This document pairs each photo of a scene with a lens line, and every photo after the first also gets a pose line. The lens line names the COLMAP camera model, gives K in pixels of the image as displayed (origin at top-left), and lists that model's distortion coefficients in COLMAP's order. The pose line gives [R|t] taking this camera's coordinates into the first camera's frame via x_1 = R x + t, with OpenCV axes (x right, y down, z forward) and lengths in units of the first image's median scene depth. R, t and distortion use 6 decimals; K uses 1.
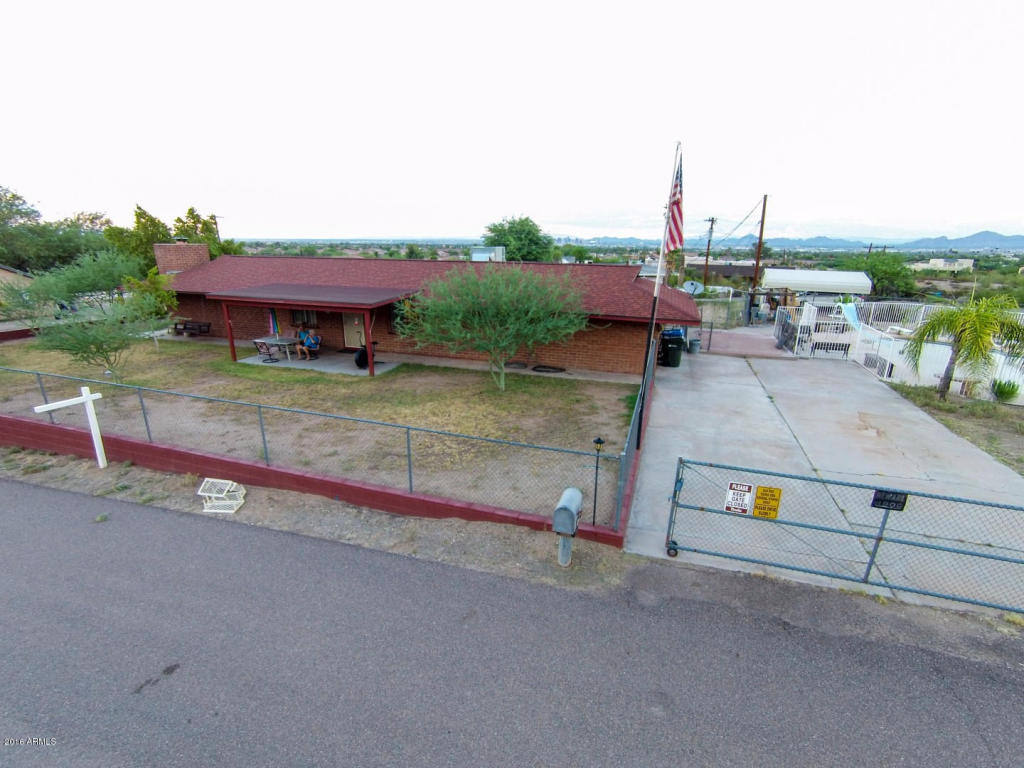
lens RADIAL K [[487.5, 0, 510.6], [0, 487.5, 393.5], [0, 0, 1]] dist [-0.046785, 0.030793]
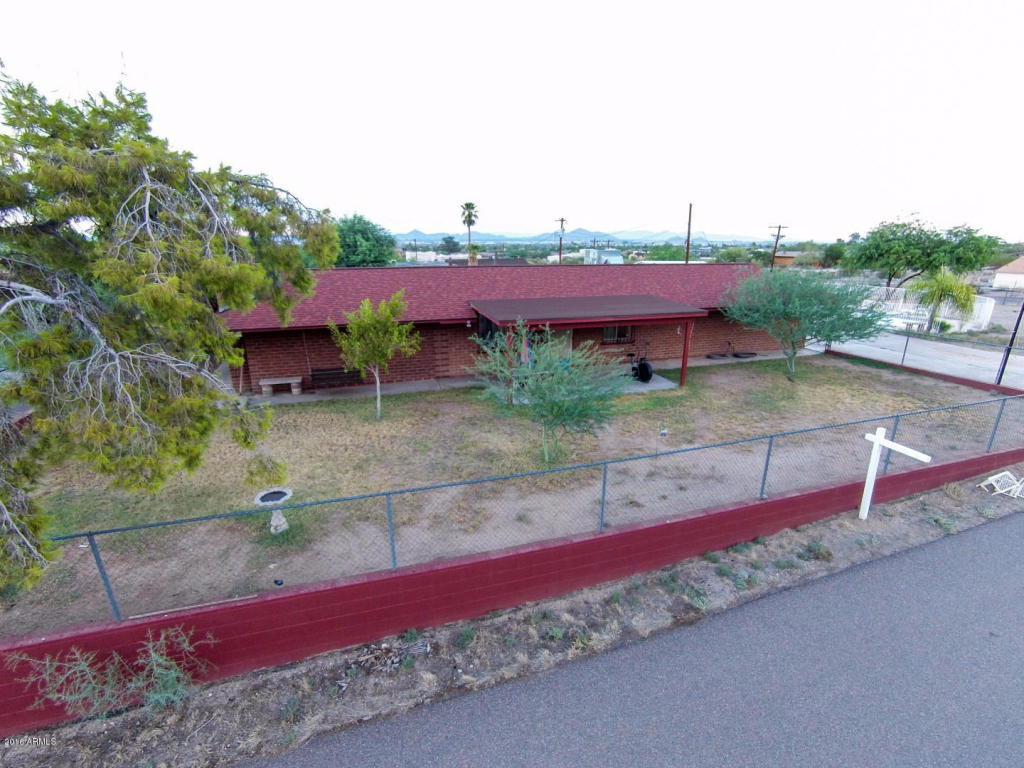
lens RADIAL K [[486.3, 0, 518.5], [0, 486.3, 401.1], [0, 0, 1]] dist [-0.052097, 0.030318]
pose [[0.791150, -0.201470, 0.577488, -1.278931], [0.188919, 0.978516, 0.082562, -0.170717], [-0.581715, 0.043779, 0.812214, 0.471509]]
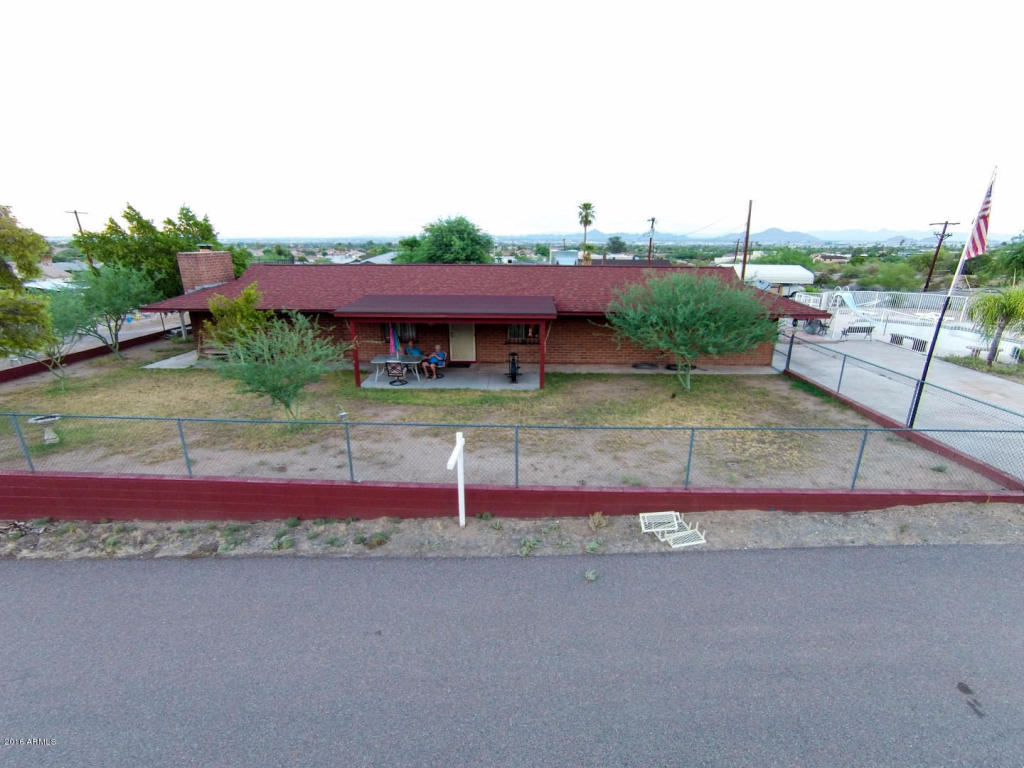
lens RADIAL K [[486.3, 0, 518.5], [0, 486.3, 401.1], [0, 0, 1]] dist [-0.052097, 0.030318]
pose [[0.956292, -0.101435, 0.274257, -0.690877], [0.095787, 0.994823, 0.033945, -0.057563], [-0.276280, -0.006191, 0.961057, 0.114307]]
